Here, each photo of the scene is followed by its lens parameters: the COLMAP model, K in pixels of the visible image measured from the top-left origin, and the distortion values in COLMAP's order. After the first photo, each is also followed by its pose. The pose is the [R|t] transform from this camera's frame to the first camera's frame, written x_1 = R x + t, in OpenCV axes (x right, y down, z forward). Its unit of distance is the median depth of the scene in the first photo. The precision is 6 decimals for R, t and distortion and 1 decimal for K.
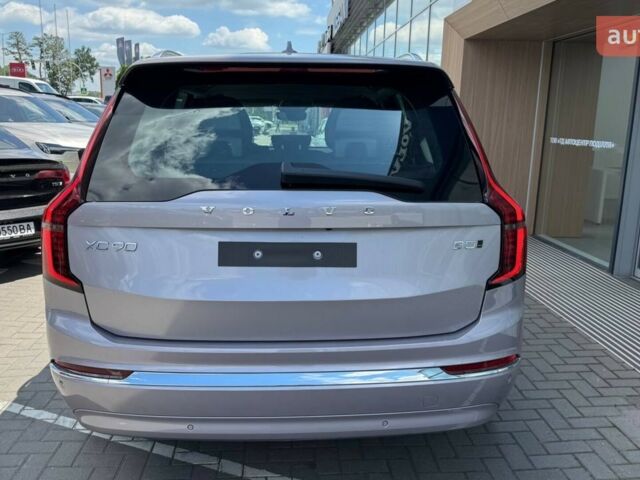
lens RADIAL K [[605.2, 0, 317.9], [0, 605.2, 242.7], [0, 0, 1]] dist [0.059408, 0.000000]
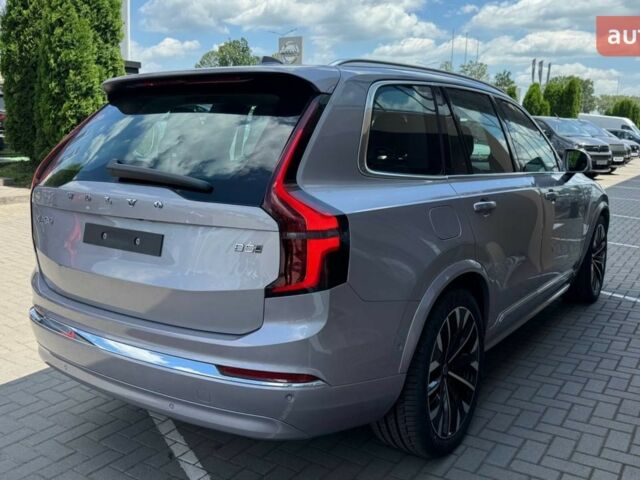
lens RADIAL K [[605.2, 0, 318.7], [0, 605.2, 239.2], [0, 0, 1]] dist [0.059408, 0.000000]
pose [[0.800780, 0.100087, -0.590536, 0.908135], [-0.122784, 0.992432, 0.001705, -0.026914], [0.586238, 0.071143, 0.807009, 0.261662]]
